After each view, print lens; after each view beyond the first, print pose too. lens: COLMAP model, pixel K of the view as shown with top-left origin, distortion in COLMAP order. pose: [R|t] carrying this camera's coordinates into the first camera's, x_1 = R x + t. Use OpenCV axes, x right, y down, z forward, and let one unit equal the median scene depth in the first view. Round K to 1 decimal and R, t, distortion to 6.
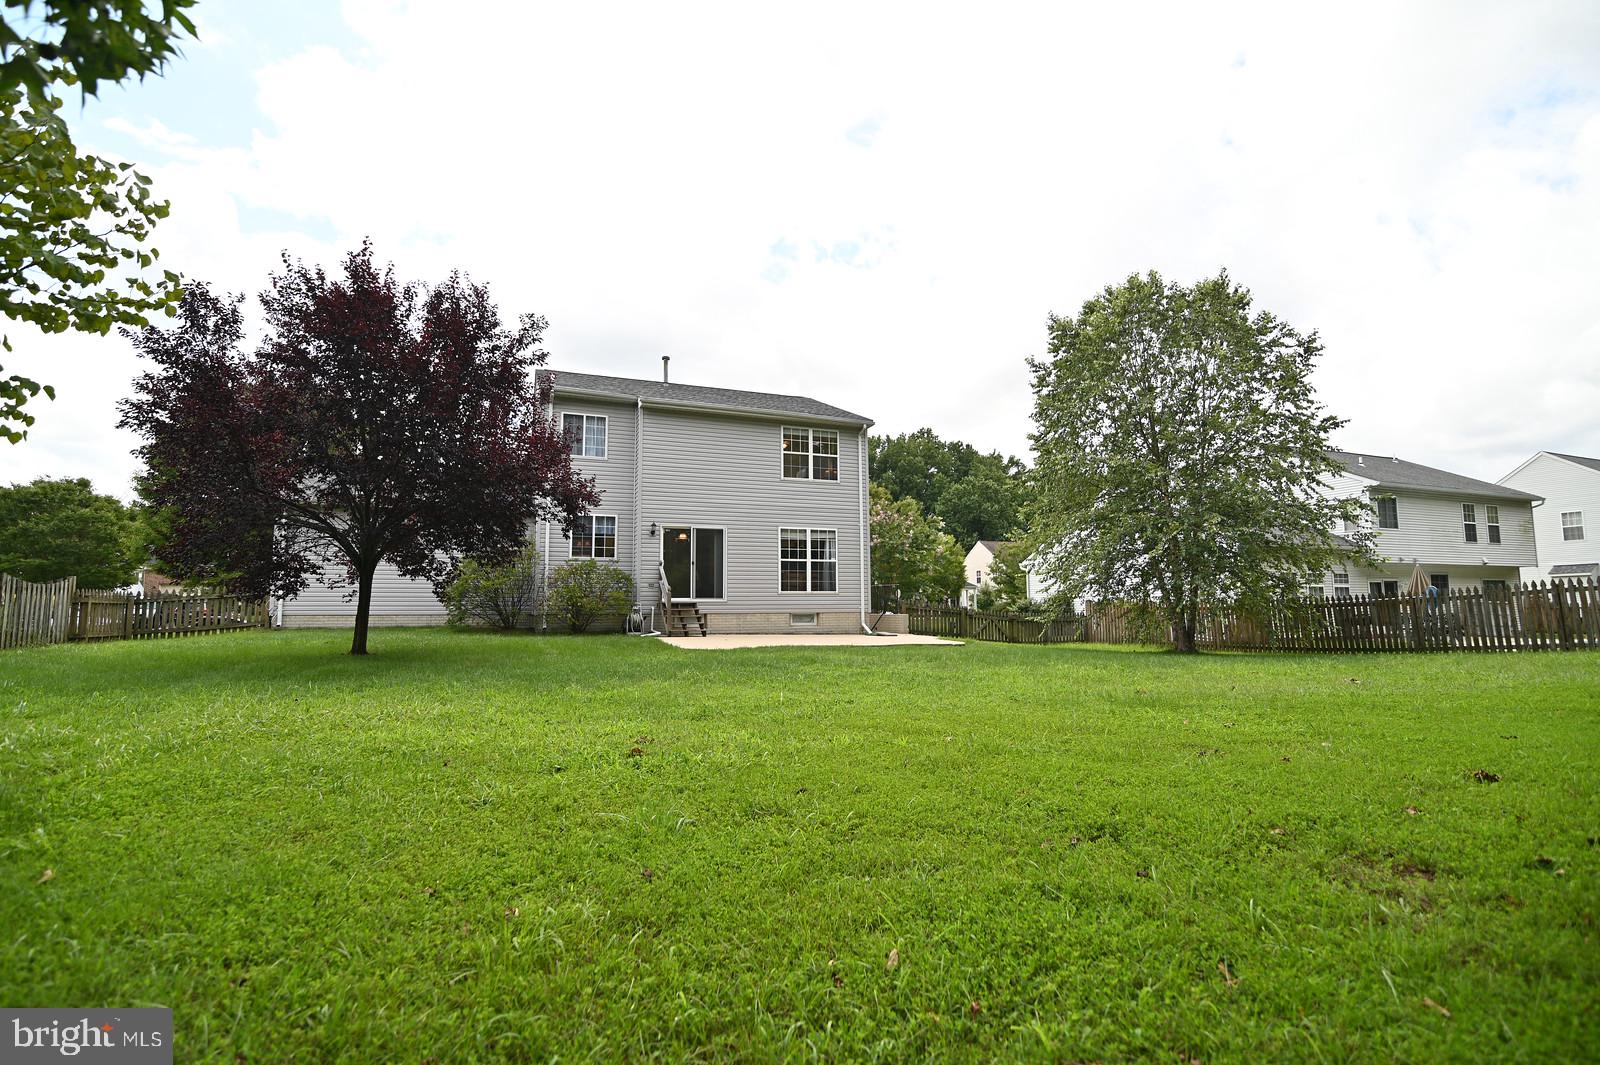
lens RADIAL K [[733.8, 0, 795.1], [0, 733.8, 534.9], [0, 0, 1]] dist [-0.018376, 0.000950]
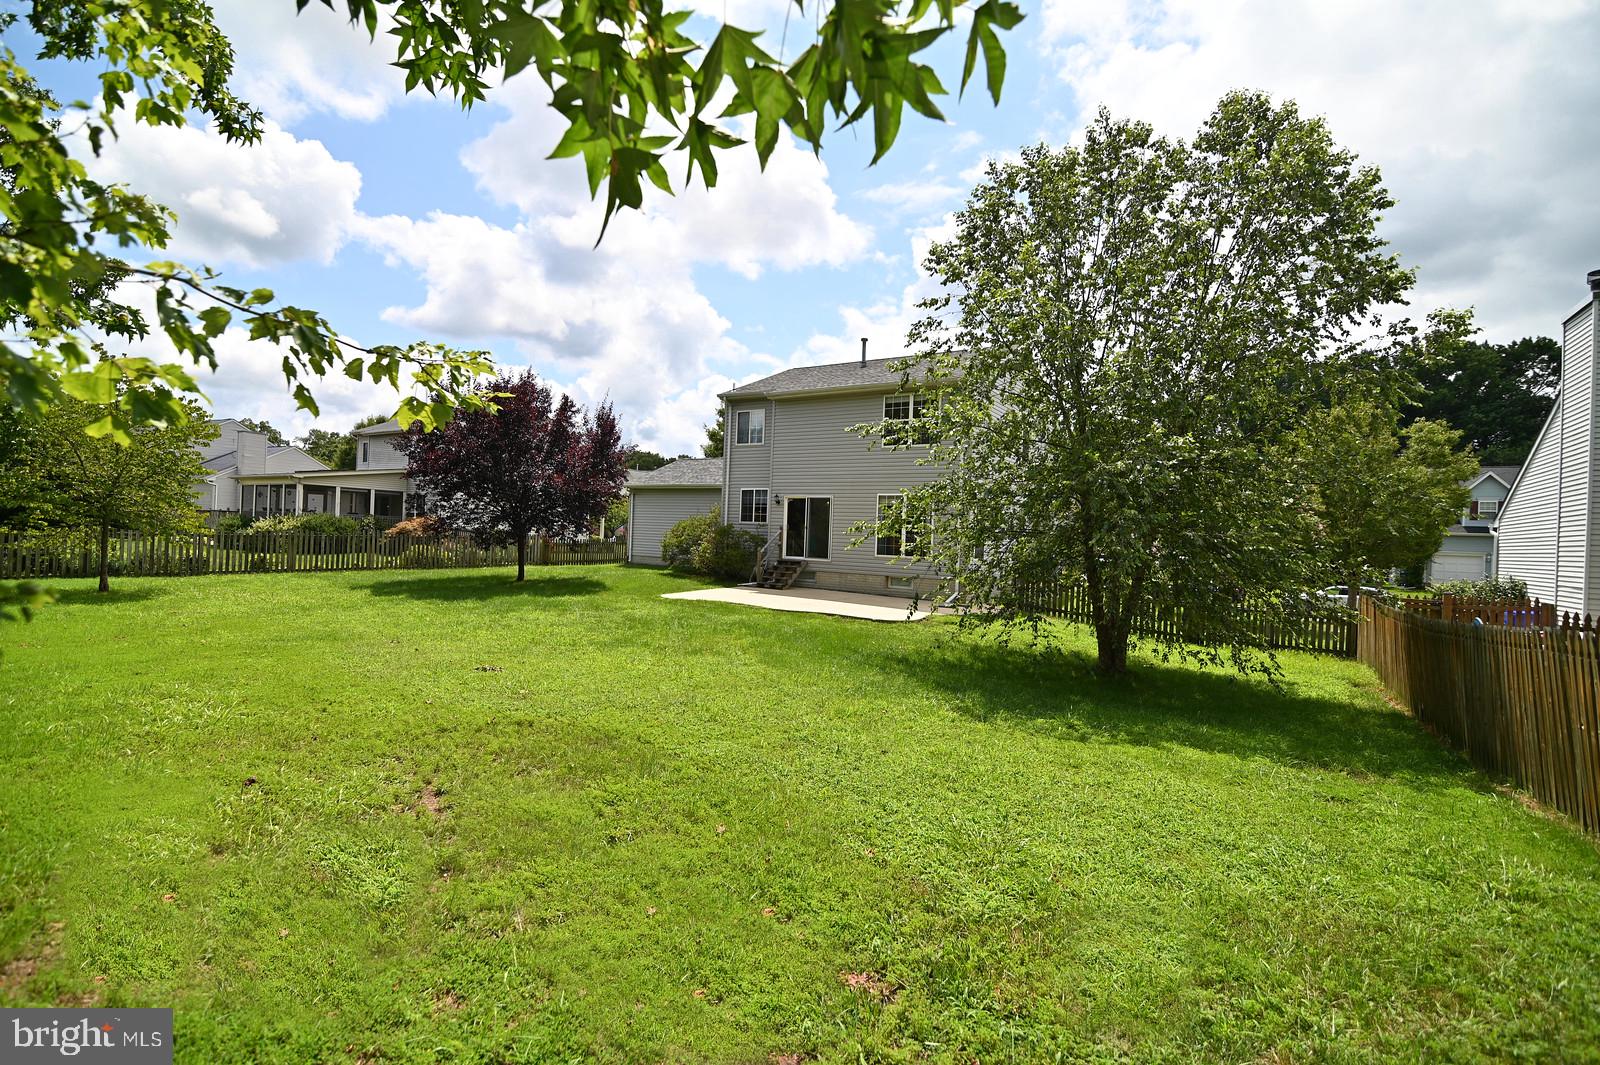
lens RADIAL K [[733.8, 0, 795.1], [0, 733.8, 534.9], [0, 0, 1]] dist [-0.018376, 0.000950]
pose [[0.582995, 0.029220, -0.811950, 0.776279], [0.044399, 0.996714, 0.067748, -0.029097], [0.811262, -0.075547, 0.579782, 0.286922]]
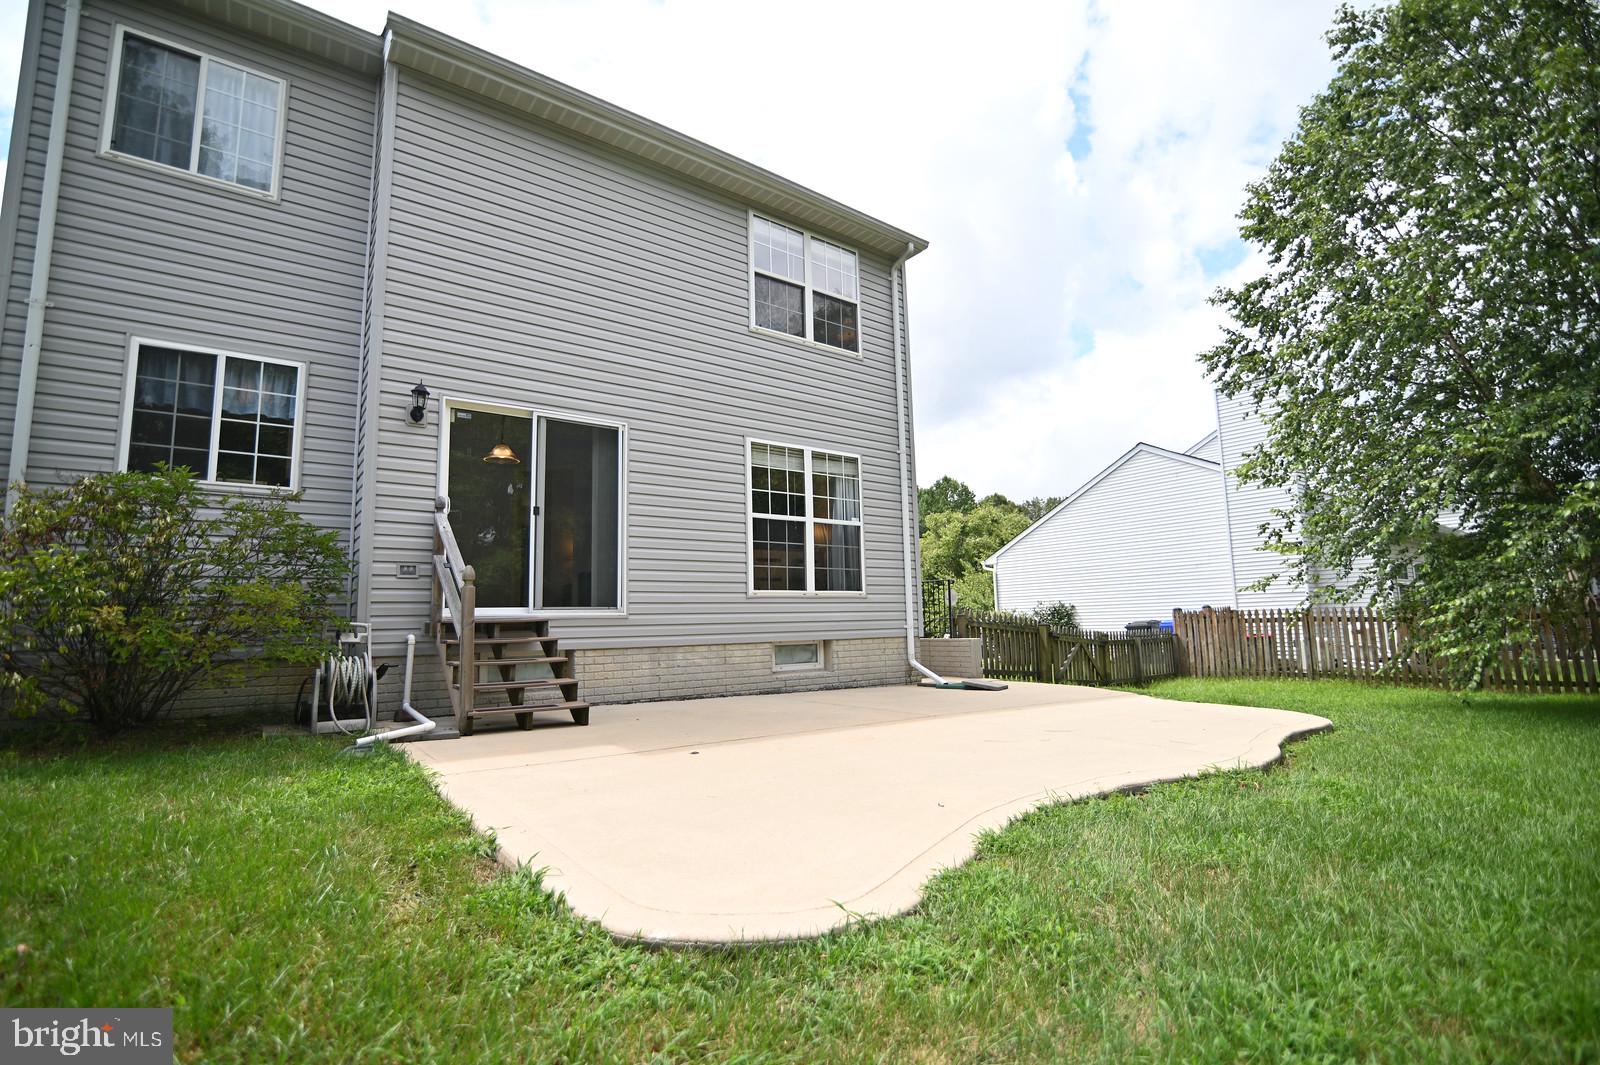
lens RADIAL K [[733.8, 0, 795.1], [0, 733.8, 534.9], [0, 0, 1]] dist [-0.018376, 0.000950]
pose [[0.963200, 0.018197, 0.268168, -0.108404], [-0.012384, 0.999651, -0.023355, 0.054803], [-0.268499, 0.019174, 0.963089, 0.592167]]
